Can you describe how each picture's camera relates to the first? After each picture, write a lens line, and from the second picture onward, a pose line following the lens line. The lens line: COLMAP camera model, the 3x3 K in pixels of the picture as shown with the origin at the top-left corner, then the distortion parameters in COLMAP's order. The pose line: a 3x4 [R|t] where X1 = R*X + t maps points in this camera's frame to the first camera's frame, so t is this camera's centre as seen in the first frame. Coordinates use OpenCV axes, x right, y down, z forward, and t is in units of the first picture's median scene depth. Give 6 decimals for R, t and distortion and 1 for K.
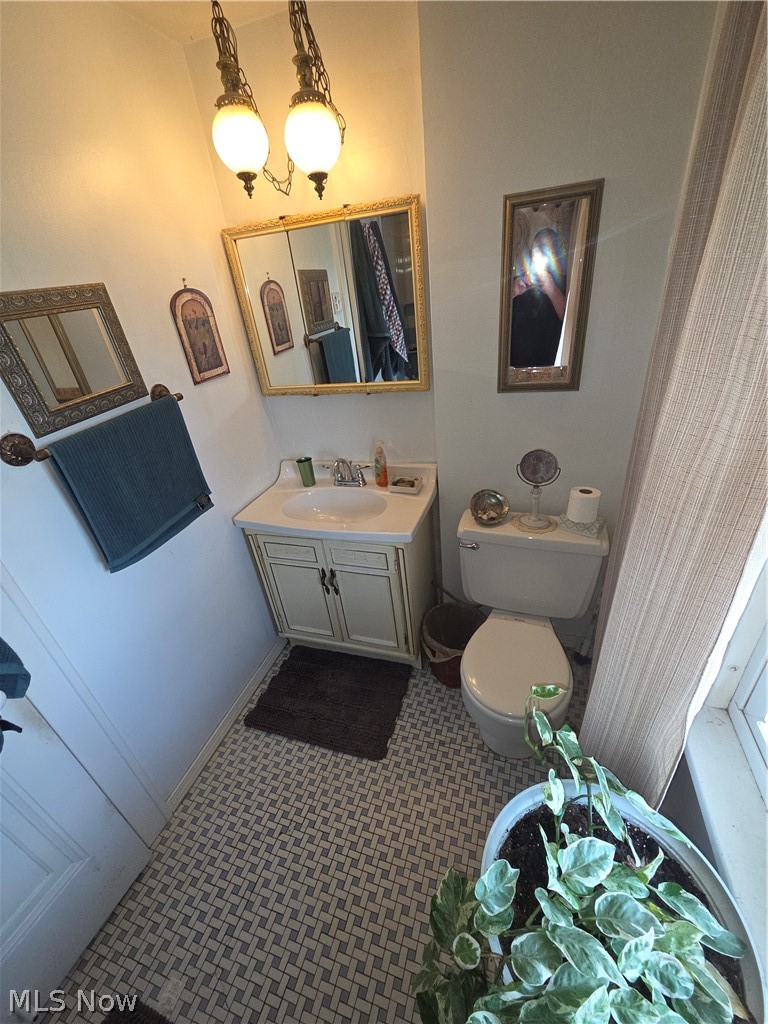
lens RADIAL K [[418.2, 0, 382.3], [0, 418.2, 513.9], [0, 0, 1]] dist [0.000763, 0.000136]
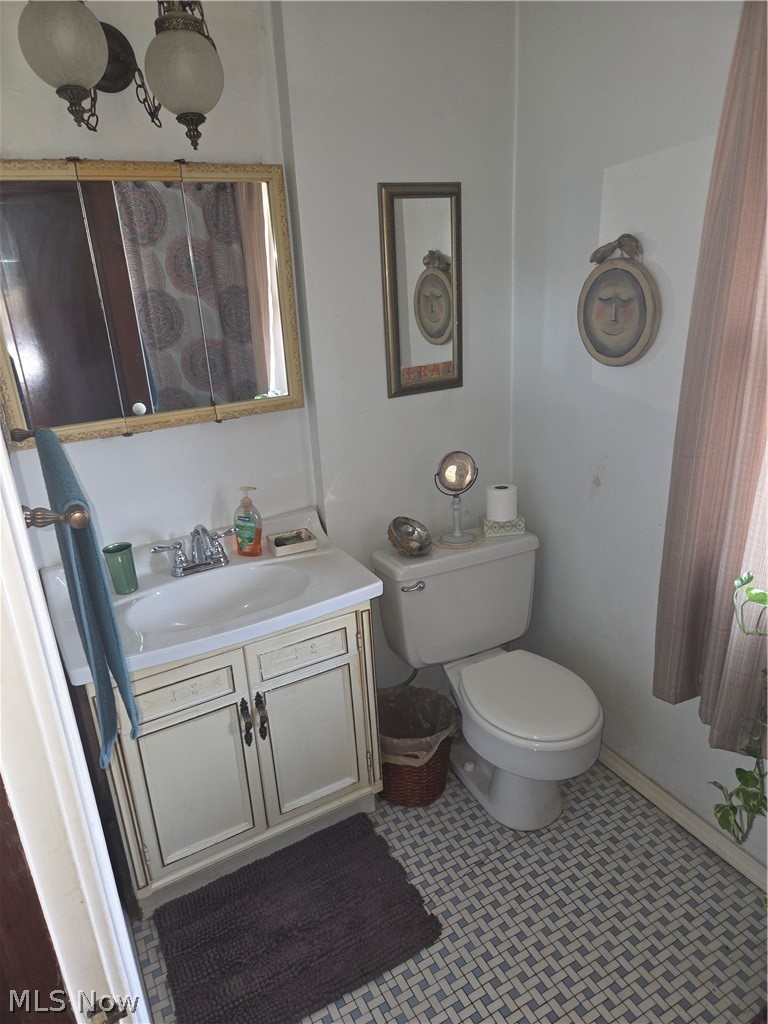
lens RADIAL K [[685.6, 0, 382.2], [0, 685.6, 520.3], [0, 0, 1]] dist [0.070082, -0.058253]
pose [[0.684988, -0.193877, 0.702284, -0.700196], [0.340882, 0.937208, -0.073755, 0.033011], [-0.643887, 0.289918, 0.708065, 0.104250]]
